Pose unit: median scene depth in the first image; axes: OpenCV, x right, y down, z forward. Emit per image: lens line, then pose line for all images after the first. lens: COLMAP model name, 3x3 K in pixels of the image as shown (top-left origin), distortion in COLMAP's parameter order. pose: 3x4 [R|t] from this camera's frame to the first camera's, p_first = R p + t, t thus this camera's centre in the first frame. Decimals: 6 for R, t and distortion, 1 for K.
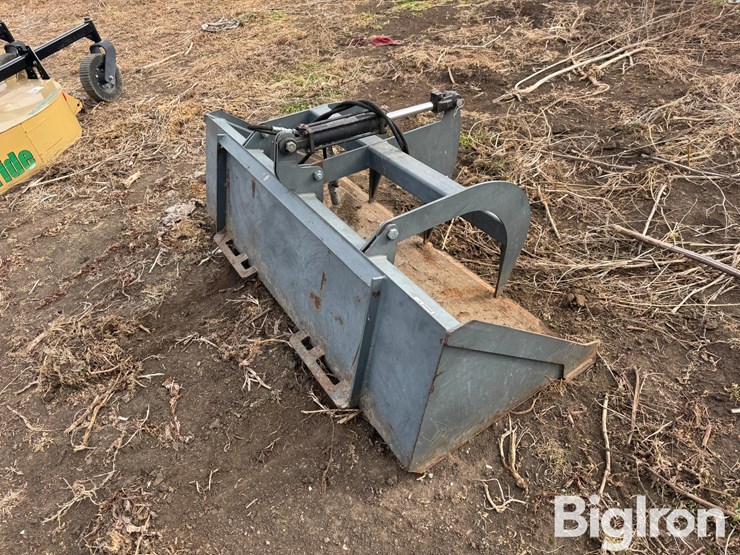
lens RADIAL K [[523.9, 0, 375.3], [0, 523.9, 273.0], [0, 0, 1]] dist [0.034467, -0.050137]
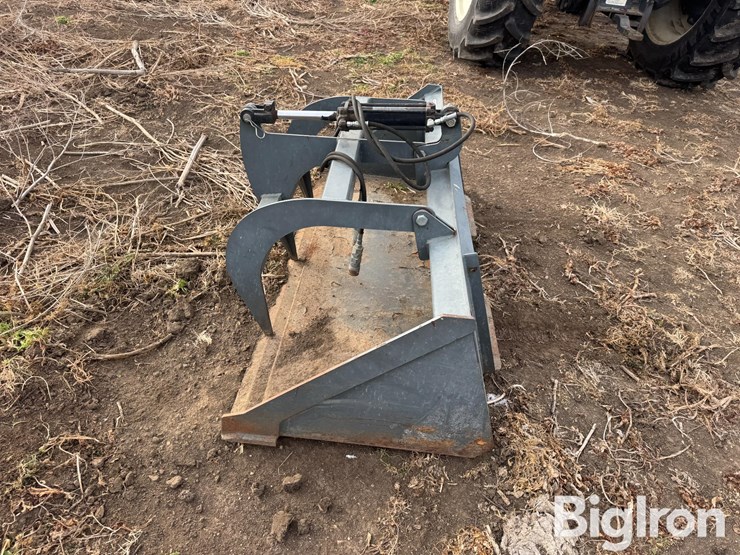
lens RADIAL K [[523.9, 0, 375.6], [0, 523.9, 274.6], [0, 0, 1]] dist [0.034467, -0.050137]
pose [[-0.804775, -0.327024, 0.495371, -0.586756], [0.376012, 0.364884, 0.851748, -0.943319], [-0.459295, 0.871731, -0.170685, 1.330279]]
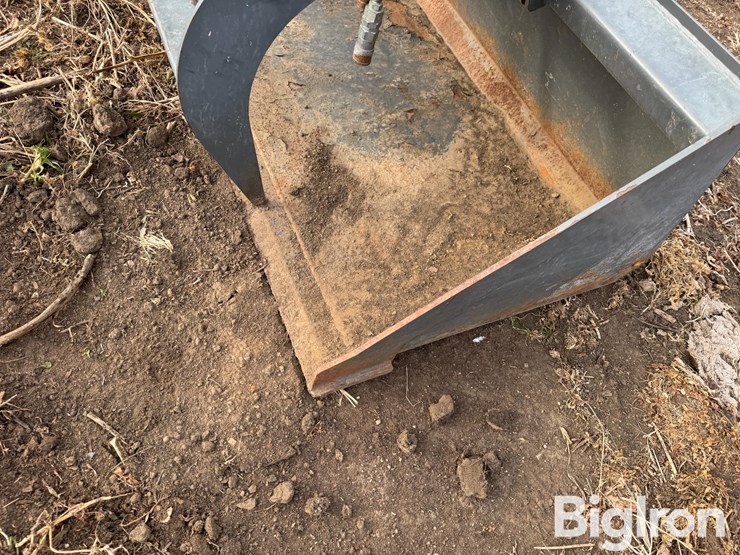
lens RADIAL K [[523.9, 0, 364.6], [0, 523.9, 278.5], [0, 0, 1]] dist [0.034467, -0.050137]
pose [[-0.982089, -0.186916, 0.023723, -0.149648], [0.047259, -0.122487, 0.991344, -0.740601], [-0.182392, 0.974710, 0.129126, 1.337755]]
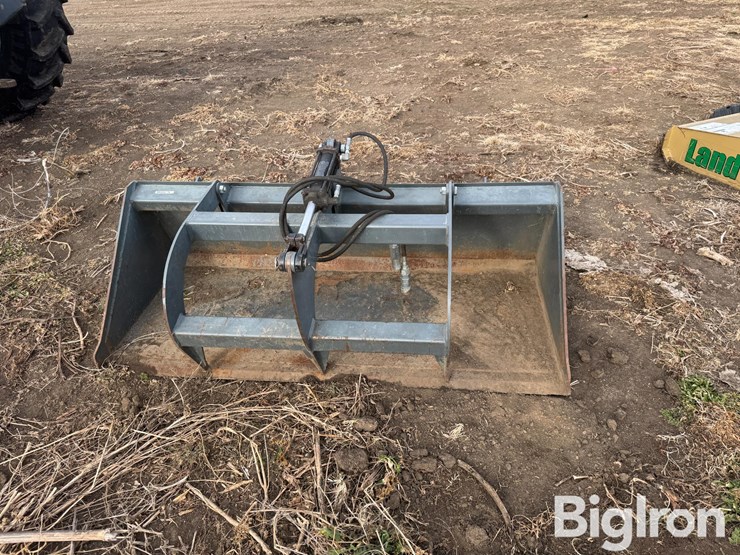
lens RADIAL K [[523.9, 0, 371.1], [0, 523.9, 276.4], [0, 0, 1]] dist [0.034467, -0.050137]
pose [[-0.626733, 0.552267, -0.549733, 0.506643], [-0.404614, 0.372278, 0.835282, -1.014573], [0.665953, 0.745929, -0.009864, 1.124185]]
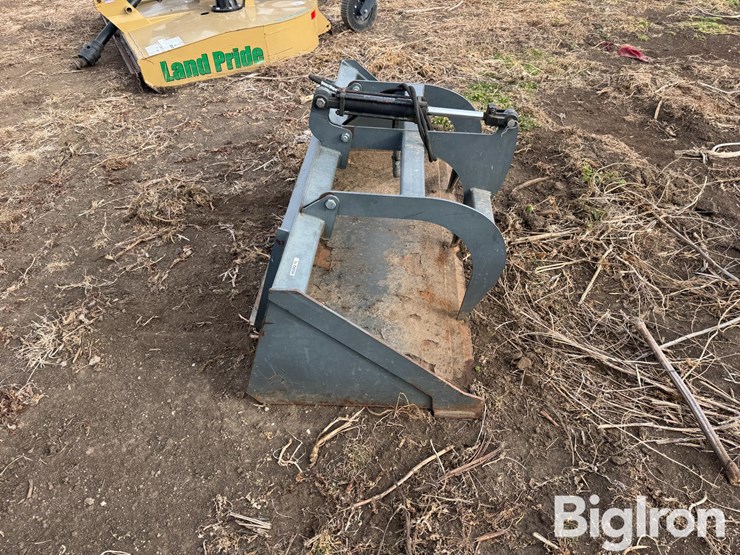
lens RADIAL K [[517.7, 0, 376.3], [0, 517.7, 274.4], [0, 0, 1]] dist [0.025306, -0.033457]
pose [[0.804119, 0.457125, -0.380039, 0.450835], [-0.433311, 0.888379, 0.151739, -0.114564], [0.406982, 0.042659, 0.912439, 0.041573]]
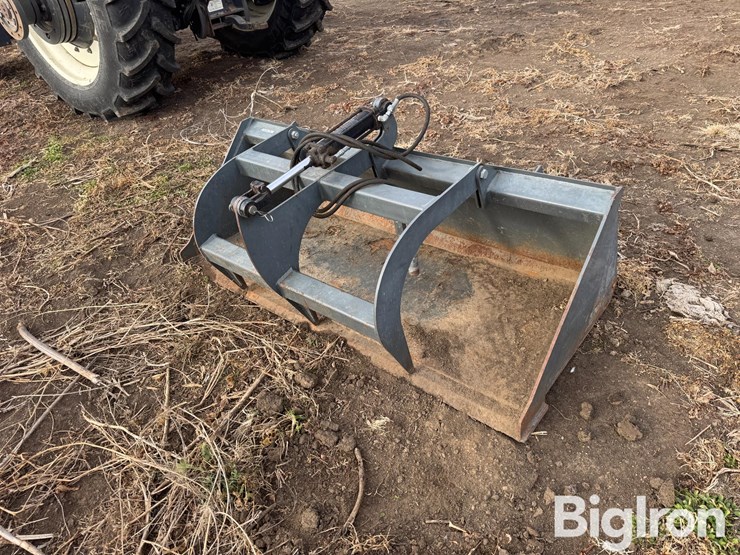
lens RADIAL K [[523.9, 0, 366.9], [0, 523.9, 270.6], [0, 0, 1]] dist [0.034467, -0.050137]
pose [[-0.929391, 0.356213, -0.096672, 0.084706], [-0.002975, 0.254677, 0.967022, -1.107086], [0.369086, 0.899028, -0.235635, 1.378410]]
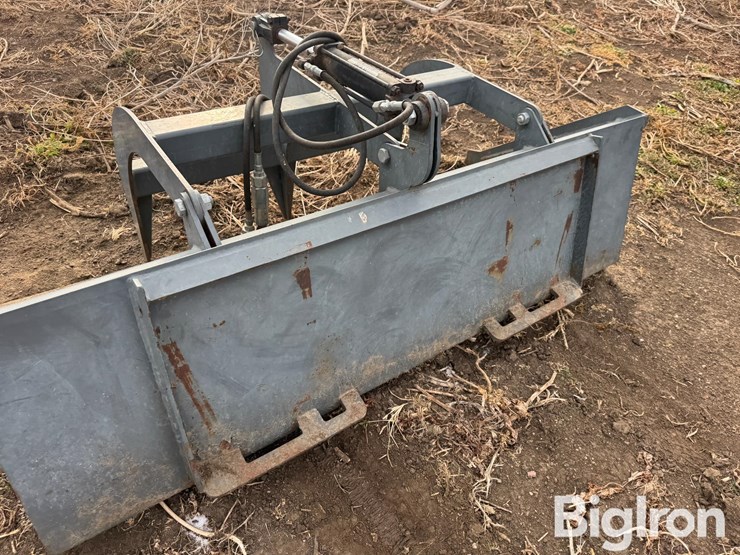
lens RADIAL K [[523.9, 0, 367.2], [0, 523.9, 271.3], [0, 0, 1]] dist [0.034467, -0.050137]
pose [[-0.044557, -0.604409, 0.795428, -0.666015], [0.545738, 0.652188, 0.526138, -0.422991], [-0.836770, 0.457539, 0.300789, 0.837603]]
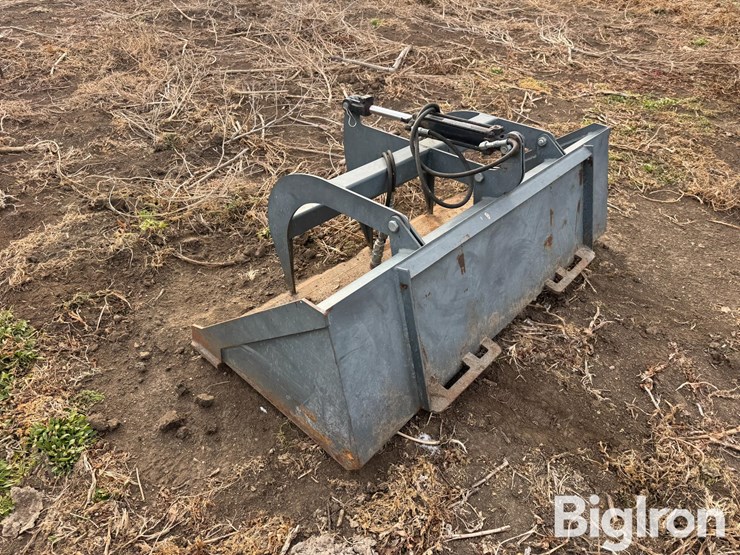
lens RADIAL K [[523.9, 0, 372.4], [0, 523.9, 267.3], [0, 0, 1]] dist [0.034467, -0.050137]
pose [[-0.275253, -0.505030, 0.818034, -0.881573], [0.579587, 0.591707, 0.560322, -0.707799], [-0.767016, 0.628353, 0.129840, 1.063798]]
